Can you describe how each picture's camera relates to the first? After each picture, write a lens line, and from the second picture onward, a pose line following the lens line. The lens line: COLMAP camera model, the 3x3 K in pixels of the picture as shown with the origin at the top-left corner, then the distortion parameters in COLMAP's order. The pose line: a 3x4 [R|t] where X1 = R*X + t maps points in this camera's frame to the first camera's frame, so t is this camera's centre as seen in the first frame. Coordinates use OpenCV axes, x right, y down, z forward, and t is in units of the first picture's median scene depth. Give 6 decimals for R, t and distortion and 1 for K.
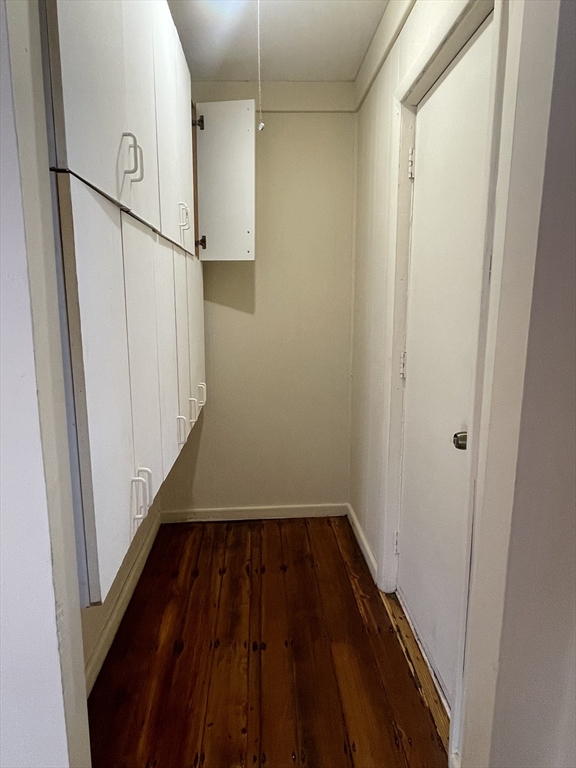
lens RADIAL K [[478.5, 0, 287.7], [0, 478.5, 385.8], [0, 0, 1]] dist [0.026402, 0.001412]
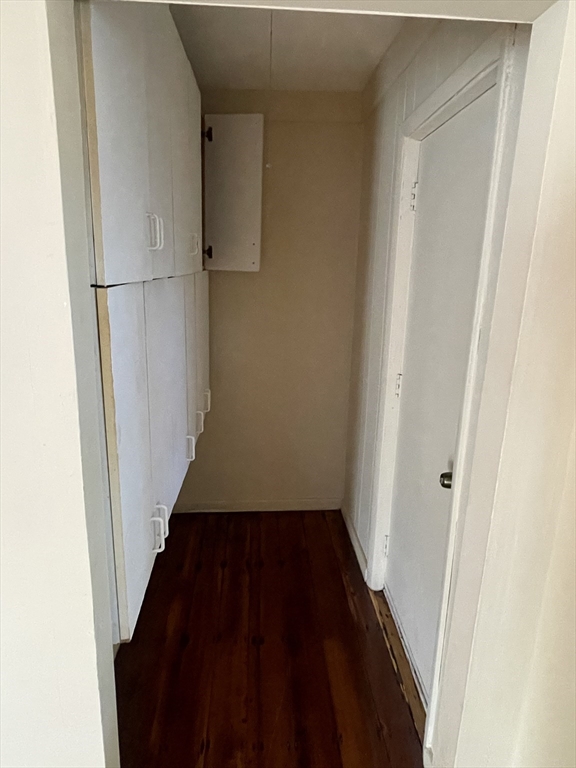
lens RADIAL K [[478.5, 0, 287.5], [0, 478.5, 379.8], [0, 0, 1]] dist [0.026402, 0.001412]
pose [[0.999696, 0.023670, 0.006839, -0.012612], [-0.024086, 0.997330, 0.068934, -0.127331], [-0.005189, -0.069078, 0.997598, -0.057886]]
